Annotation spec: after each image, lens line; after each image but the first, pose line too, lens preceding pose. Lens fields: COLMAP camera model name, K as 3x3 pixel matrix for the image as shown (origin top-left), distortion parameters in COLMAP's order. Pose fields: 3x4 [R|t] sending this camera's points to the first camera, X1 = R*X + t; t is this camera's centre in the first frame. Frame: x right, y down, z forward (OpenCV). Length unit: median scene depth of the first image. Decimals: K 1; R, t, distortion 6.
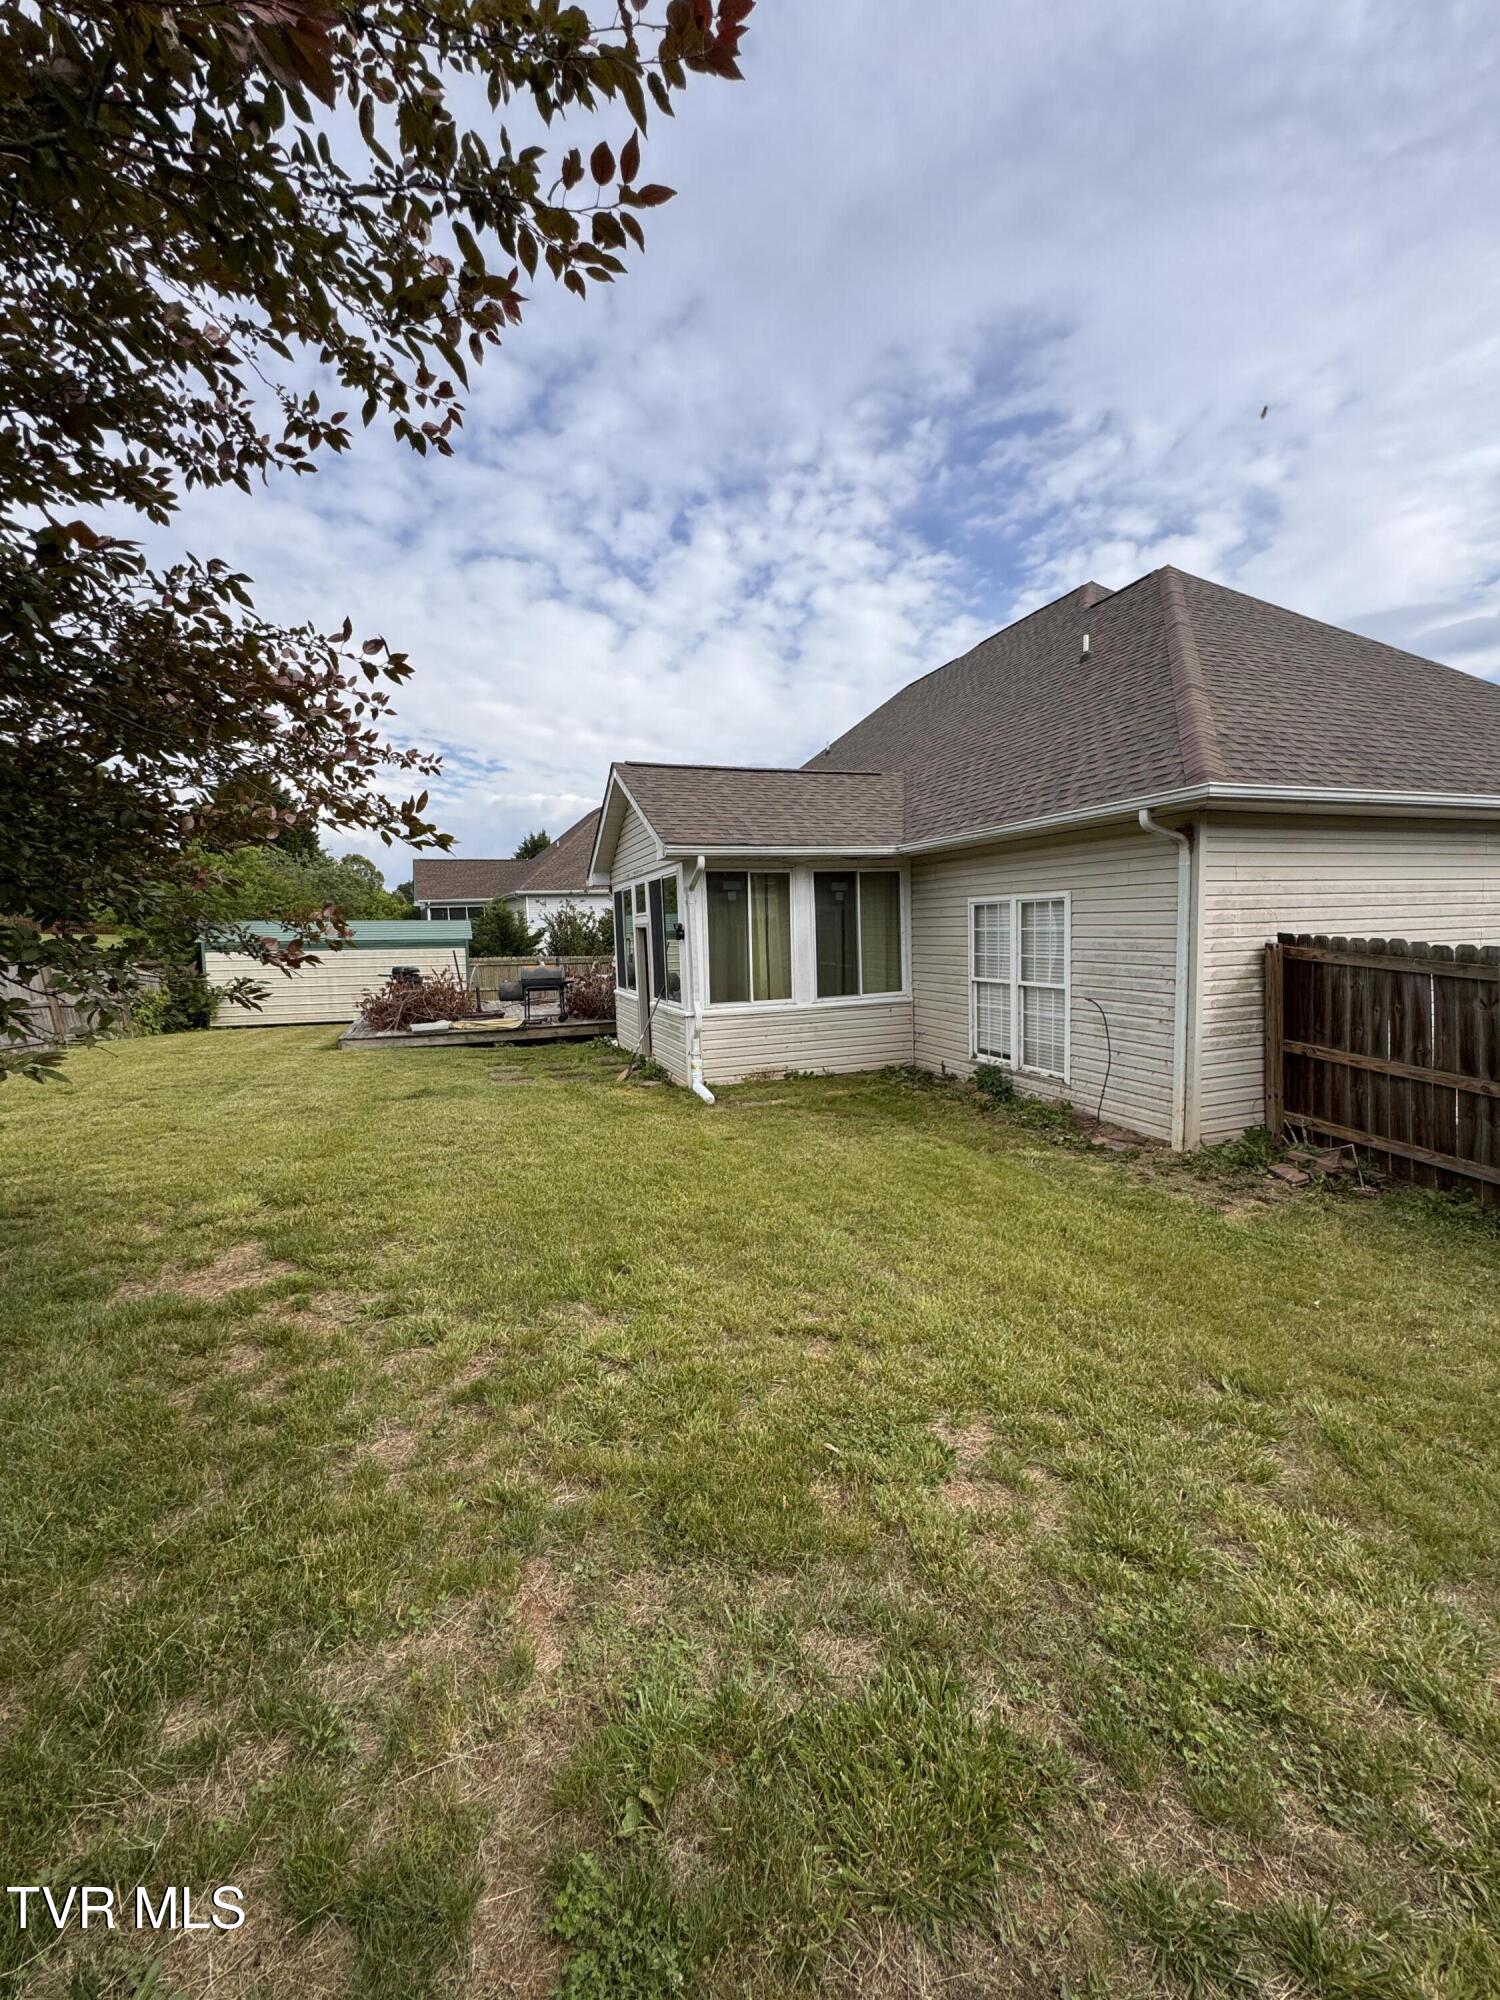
lens RADIAL K [[798.0, 0, 754.9], [0, 798.0, 992.2], [0, 0, 1]] dist [0.000505, 0.000015]
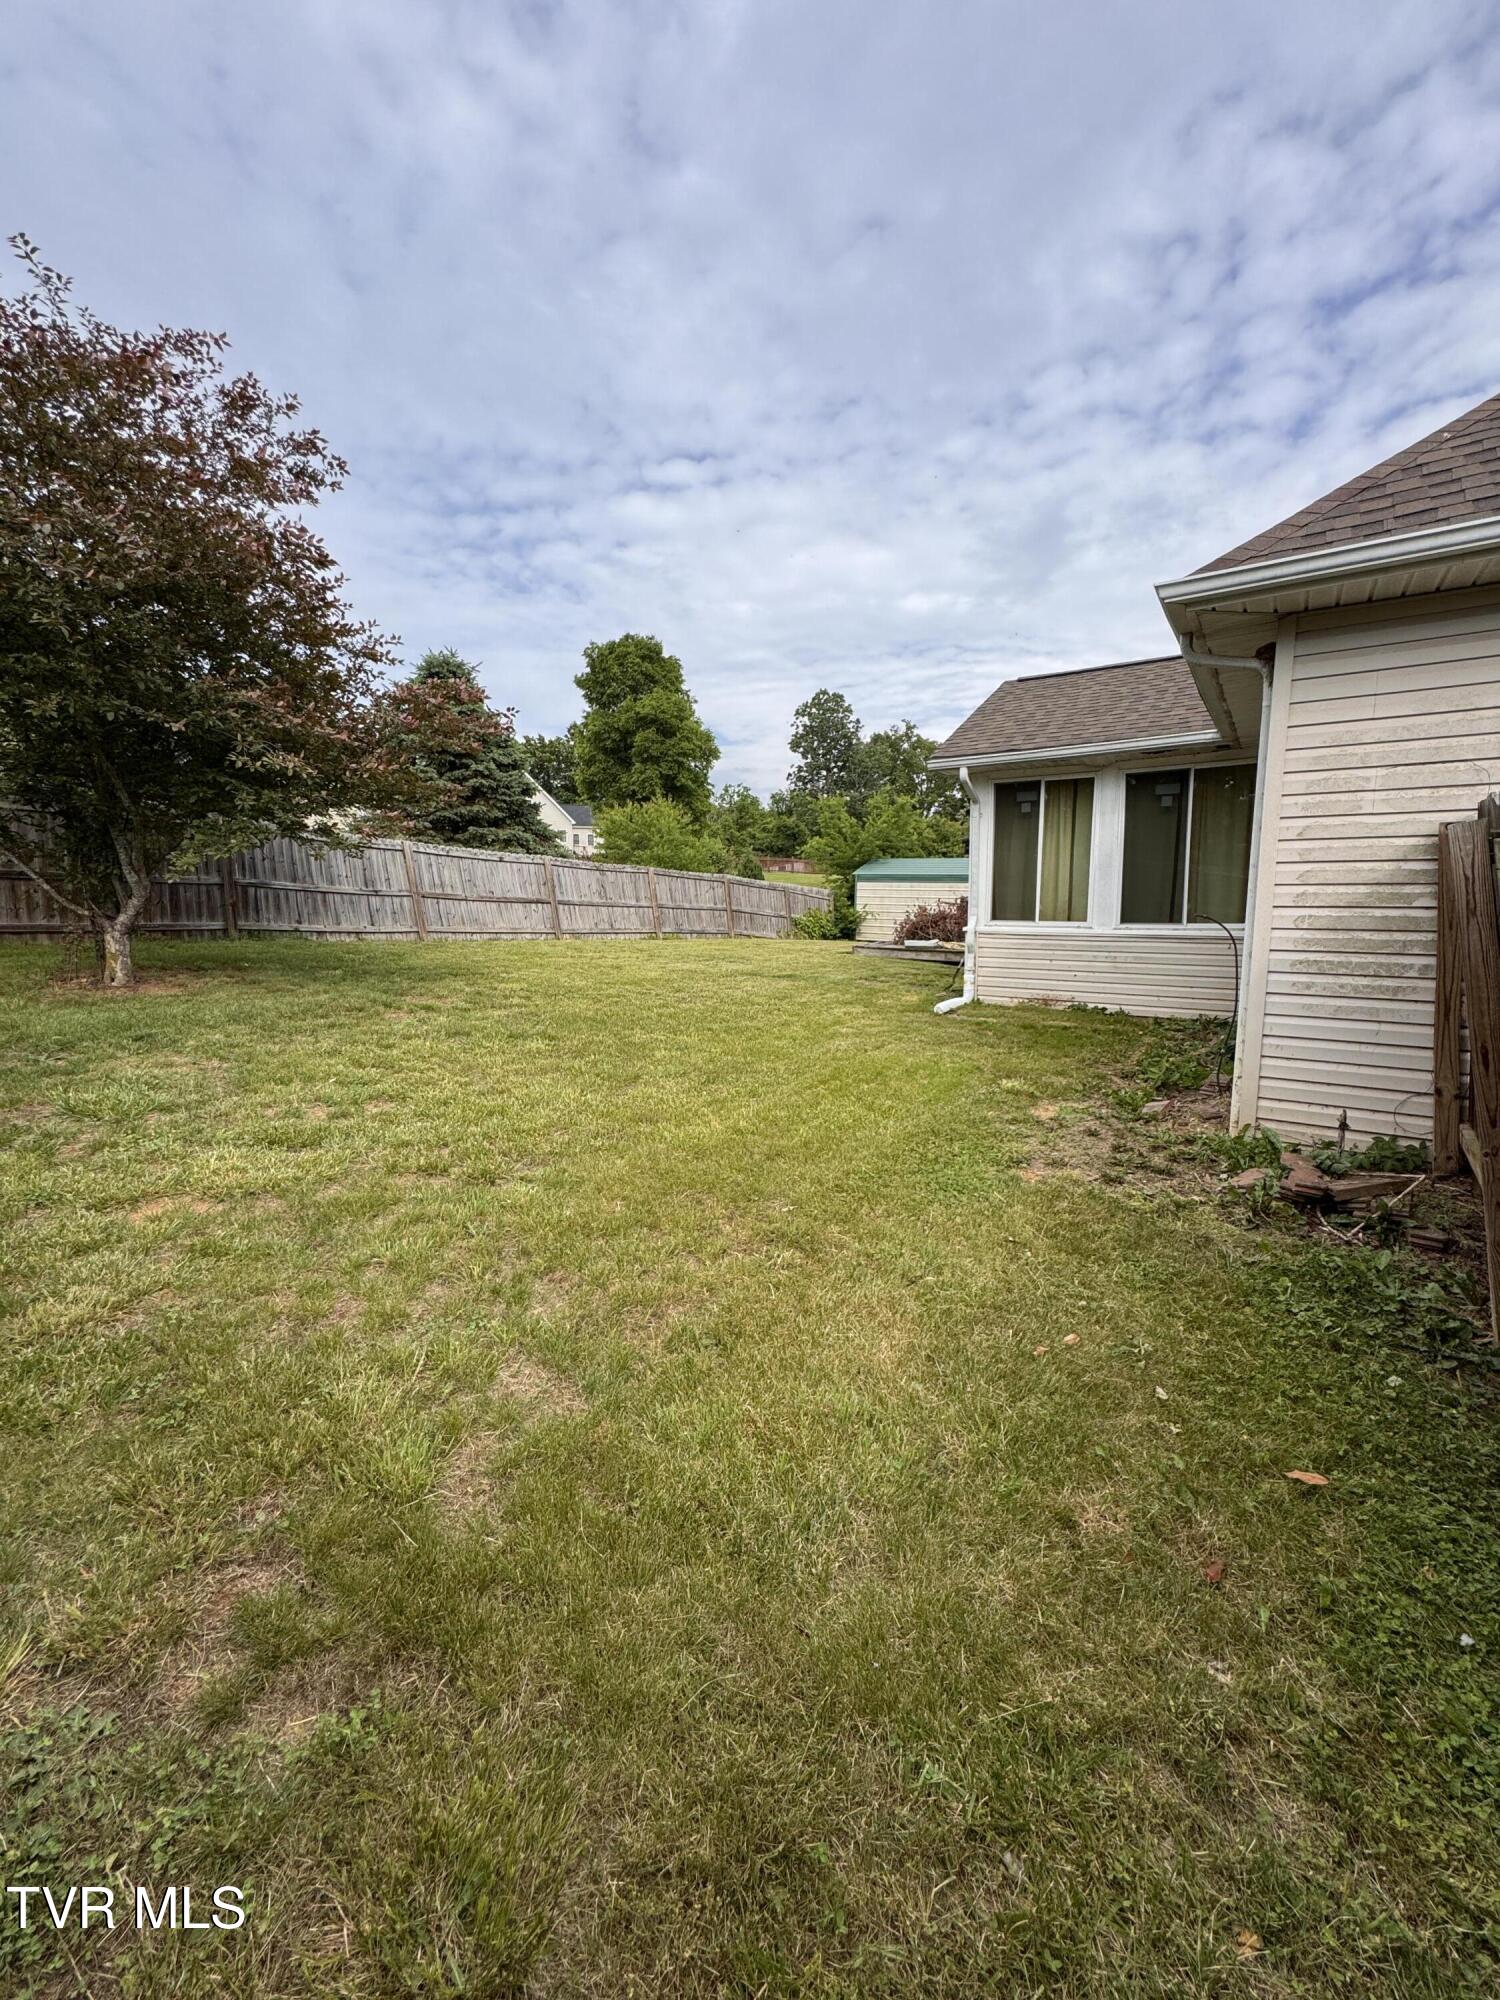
lens RADIAL K [[798.0, 0, 756.9], [0, 798.0, 995.7], [0, 0, 1]] dist [0.000505, 0.000015]
pose [[0.603506, 0.129143, -0.786831, 0.533631], [-0.078093, 0.991626, 0.102858, 0.026593], [0.793525, -0.000630, 0.608537, 0.170153]]
